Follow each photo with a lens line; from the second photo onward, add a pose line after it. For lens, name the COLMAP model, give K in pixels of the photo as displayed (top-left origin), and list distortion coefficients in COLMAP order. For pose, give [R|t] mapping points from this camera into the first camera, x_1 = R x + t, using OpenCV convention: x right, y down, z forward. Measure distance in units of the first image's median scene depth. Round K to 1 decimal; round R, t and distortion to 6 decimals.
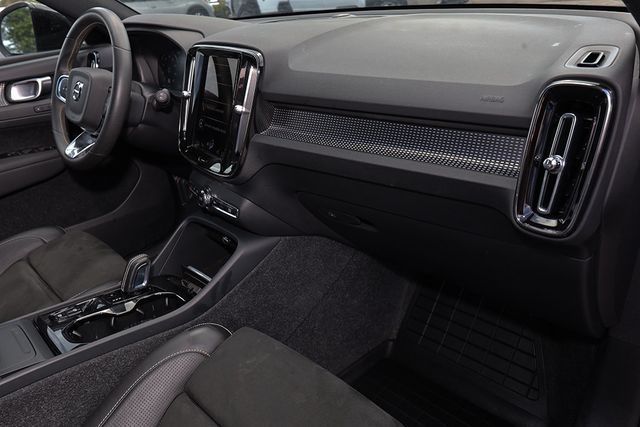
lens RADIAL K [[467.8, 0, 320.0], [0, 467.8, 213.5], [0, 0, 1]] dist [0.011275, 0.002863]
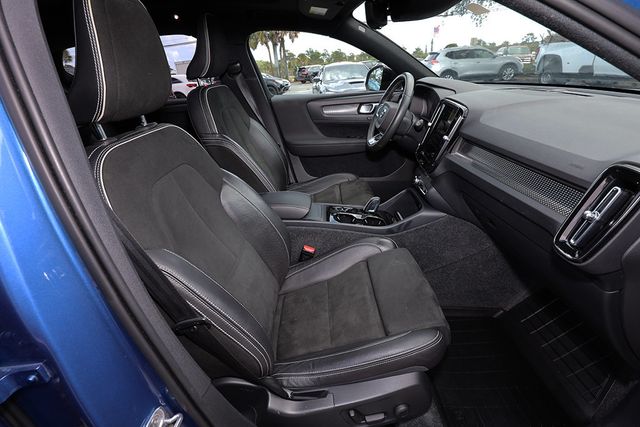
lens RADIAL K [[281.5, 0, 320.0], [0, 281.5, 213.5], [0, 0, 1]] dist [-0.010037, -0.000052]
pose [[0.719738, 0.370709, -0.586986, 0.191721], [-0.322448, 0.927273, 0.190244, 0.000730], [0.614821, 0.052346, 0.786928, -0.126829]]
